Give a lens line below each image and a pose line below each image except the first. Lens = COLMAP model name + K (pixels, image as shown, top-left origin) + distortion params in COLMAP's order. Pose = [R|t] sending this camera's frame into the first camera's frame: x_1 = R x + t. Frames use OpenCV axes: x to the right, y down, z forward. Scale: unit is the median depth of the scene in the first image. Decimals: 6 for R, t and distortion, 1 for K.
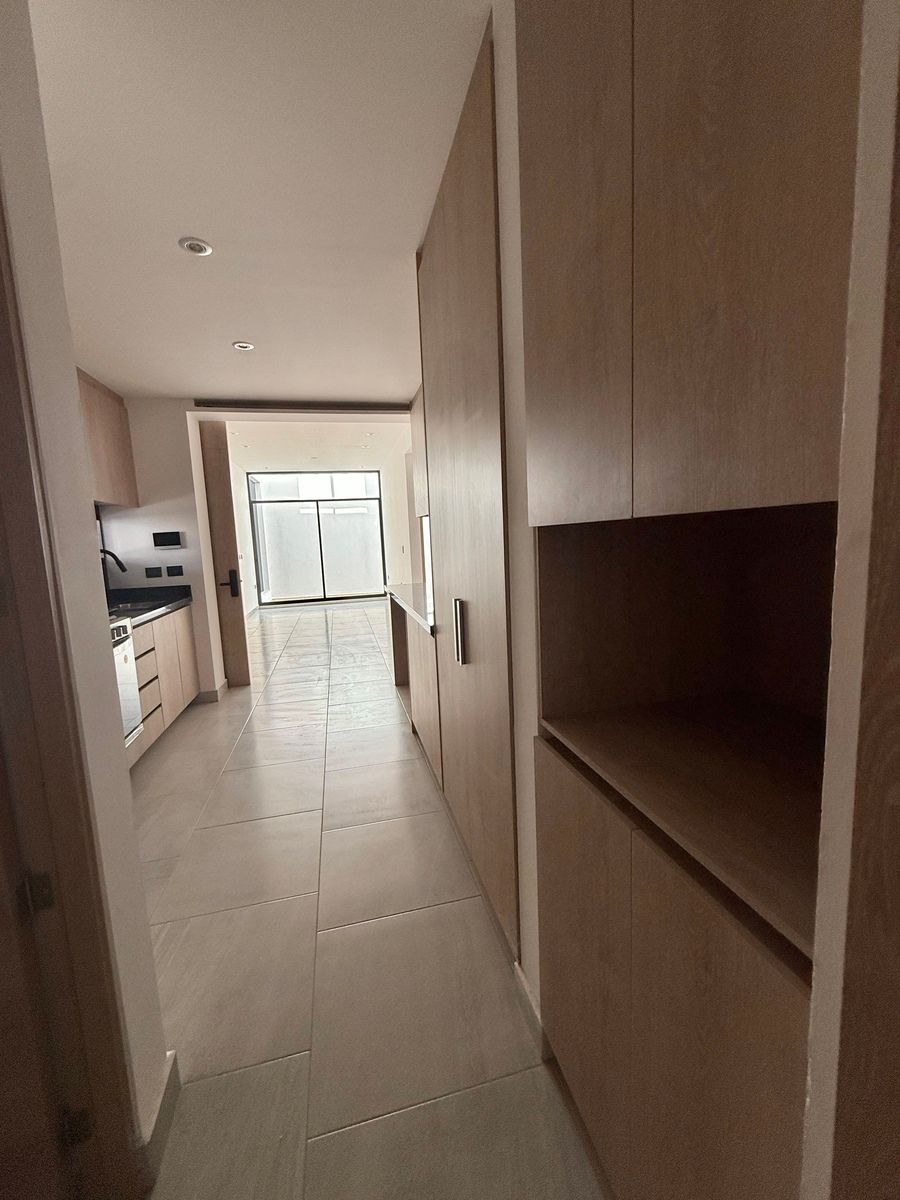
lens RADIAL K [[478.7, 0, 450.7], [0, 478.7, 596.1], [0, 0, 1]] dist [-0.000397, 0.000037]
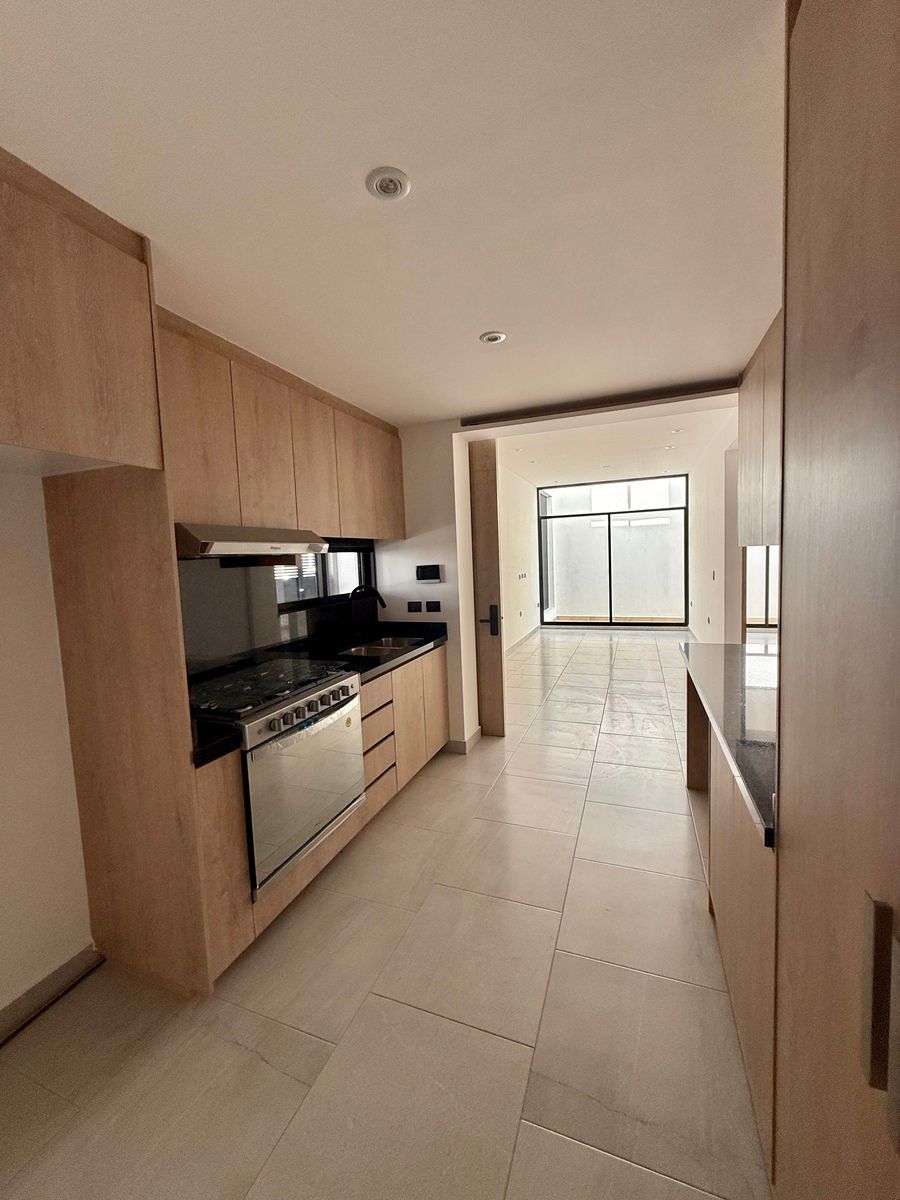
lens RADIAL K [[478.7, 0, 450.7], [0, 478.7, 596.1], [0, 0, 1]] dist [-0.000397, 0.000037]
pose [[0.824501, 0.055580, -0.563124, -0.024061], [-0.063706, 0.997955, 0.005221, -0.074421], [0.562263, 0.031570, 0.826356, 0.233052]]
